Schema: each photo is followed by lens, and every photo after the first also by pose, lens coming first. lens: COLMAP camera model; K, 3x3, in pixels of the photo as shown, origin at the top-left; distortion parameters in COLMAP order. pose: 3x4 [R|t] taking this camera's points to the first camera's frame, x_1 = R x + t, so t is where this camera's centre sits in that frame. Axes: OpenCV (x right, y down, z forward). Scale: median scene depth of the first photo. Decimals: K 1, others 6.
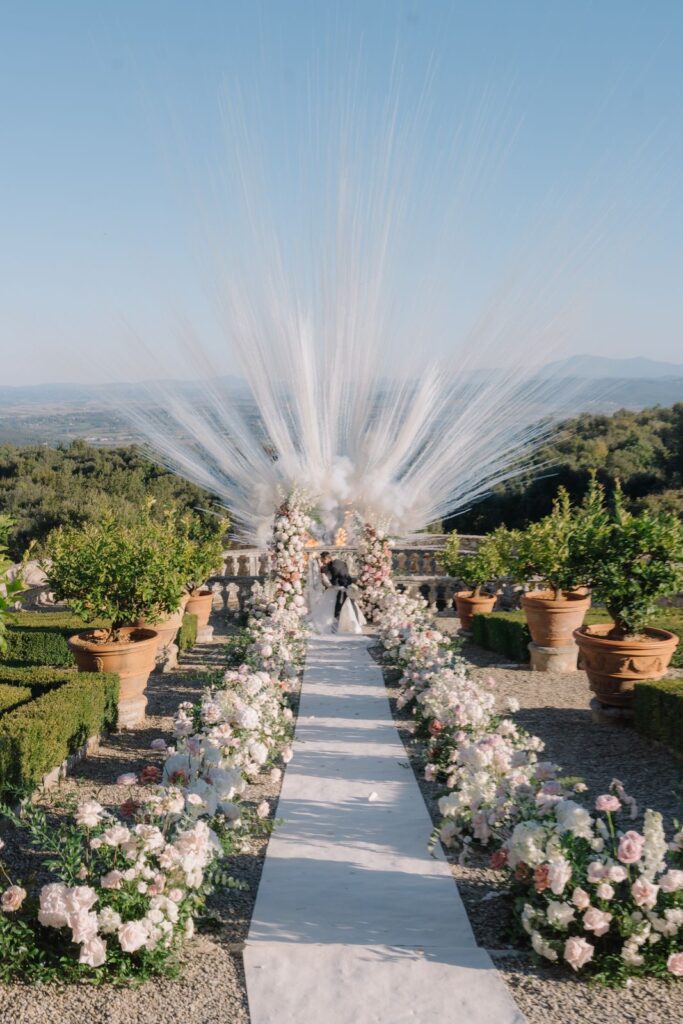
lens RADIAL K [[1051.7, 0, 347.0], [0, 1051.7, 533.7], [0, 0, 1]] dist [0.020886, -0.012557]
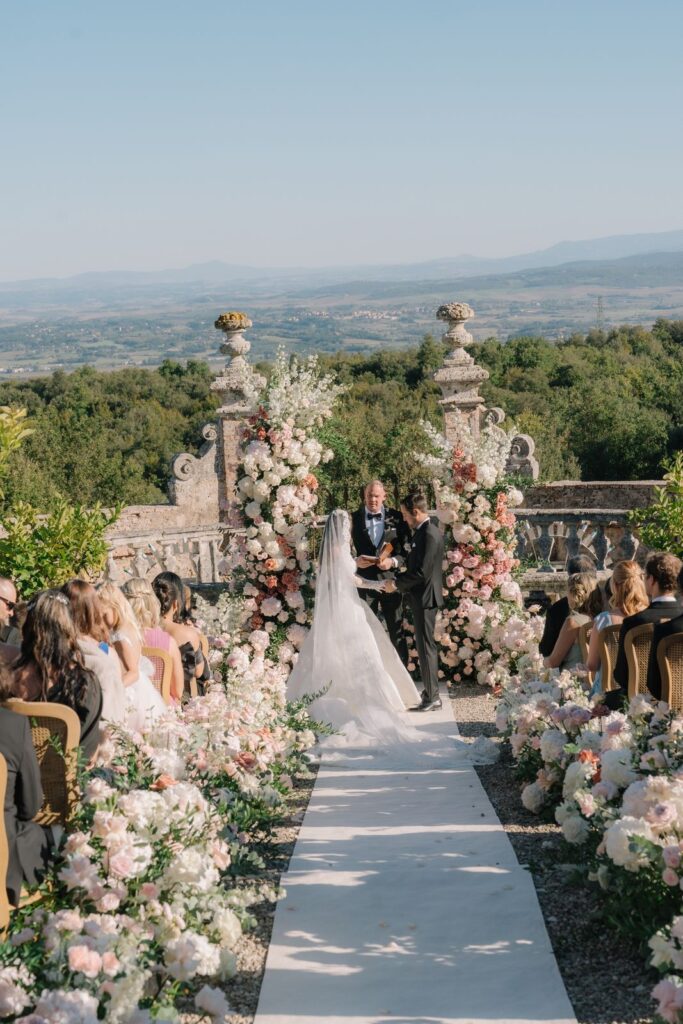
lens RADIAL K [[1600.2, 0, 341.5], [0, 1600.2, 512.0], [0, 0, 1]] dist [-0.698184, -0.013573]
pose [[0.998392, -0.033837, -0.045470, 0.001691], [0.033757, 0.999427, -0.002529, 0.014840], [0.045530, 0.000990, 0.998962, 0.359937]]
